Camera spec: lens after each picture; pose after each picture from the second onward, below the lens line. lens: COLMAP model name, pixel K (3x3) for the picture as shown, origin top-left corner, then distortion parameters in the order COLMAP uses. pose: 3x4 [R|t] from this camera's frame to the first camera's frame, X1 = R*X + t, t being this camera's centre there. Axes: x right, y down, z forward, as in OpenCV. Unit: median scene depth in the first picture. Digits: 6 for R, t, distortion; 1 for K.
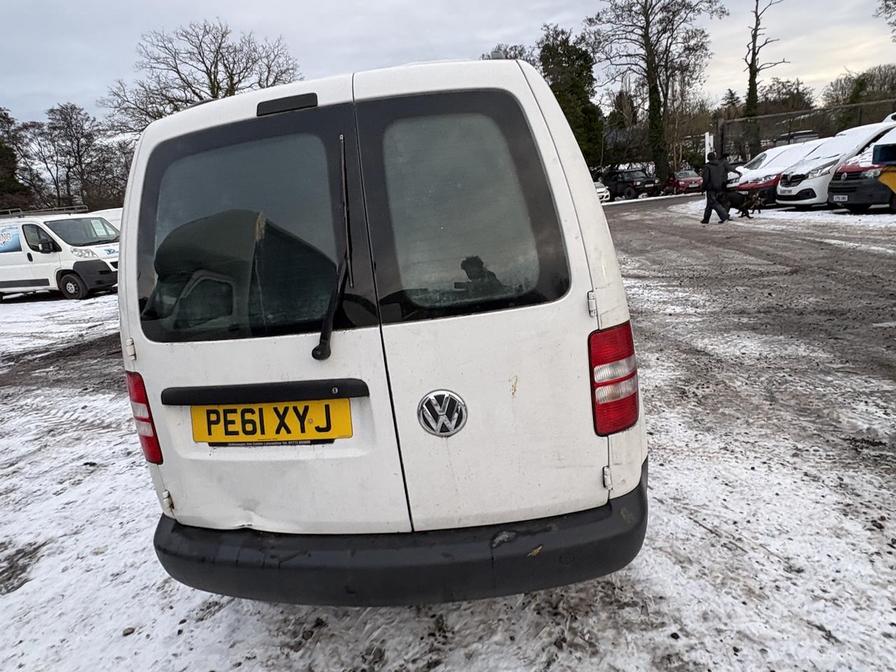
lens RADIAL K [[539.4, 0, 447.8], [0, 539.4, 329.6], [0, 0, 1]] dist [0.001011, 0.000740]
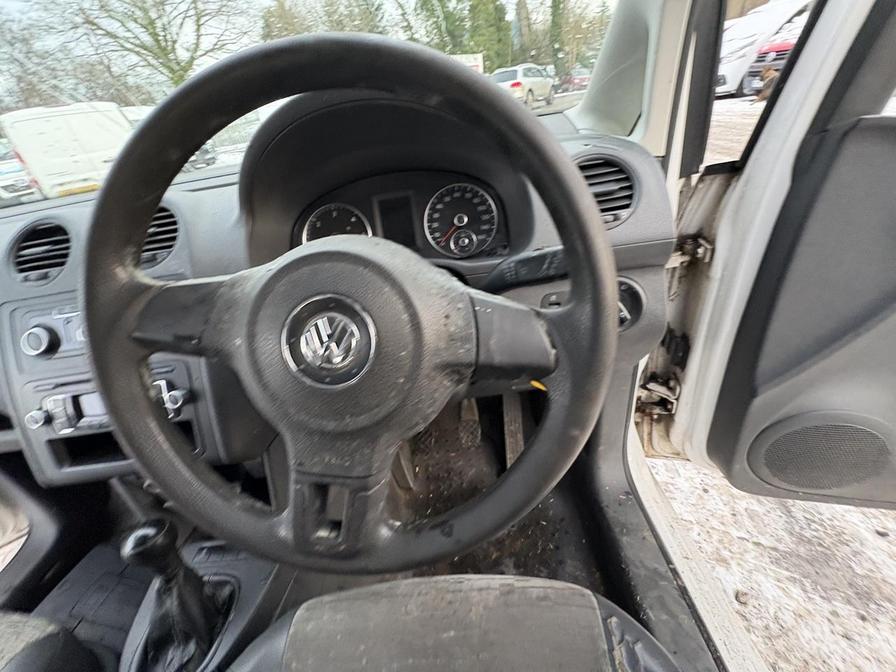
lens RADIAL K [[355.0, 0, 447.0], [0, 355.0, 339.2], [0, 0, 1]] dist [-0.000667, -0.000181]
pose [[0.989986, -0.095141, 0.104288, 0.028571], [0.053868, 0.937466, 0.343882, -0.047610], [-0.130484, -0.334820, 0.933204, 0.260513]]
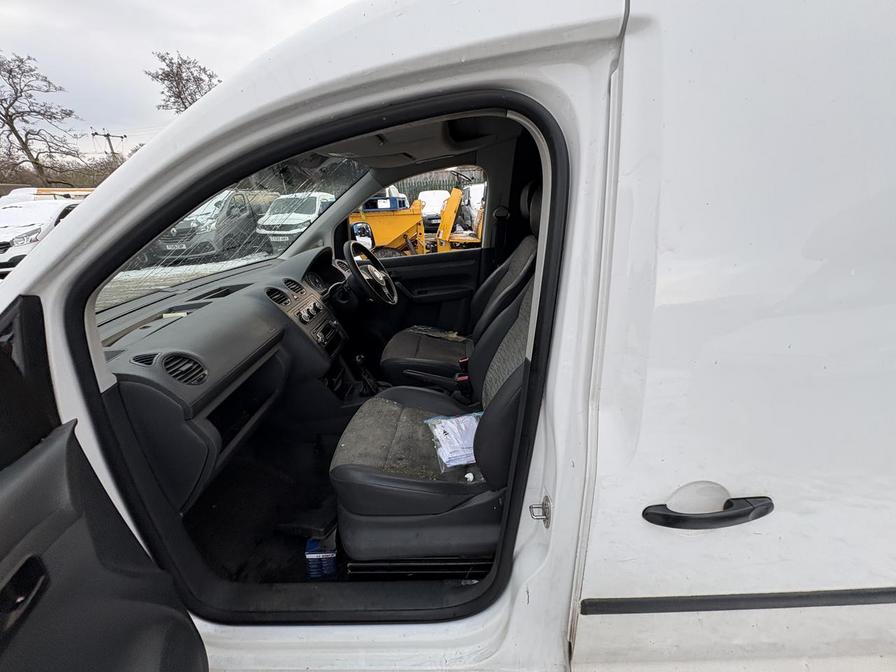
lens RADIAL K [[355.0, 0, 445.0], [0, 355.0, 338.2], [0, 0, 1]] dist [-0.000667, -0.000181]
pose [[-0.076864, -0.250347, 0.965100, -0.098612], [0.297471, 0.918120, 0.261852, -0.048385], [-0.951632, 0.307216, 0.003900, 0.261908]]
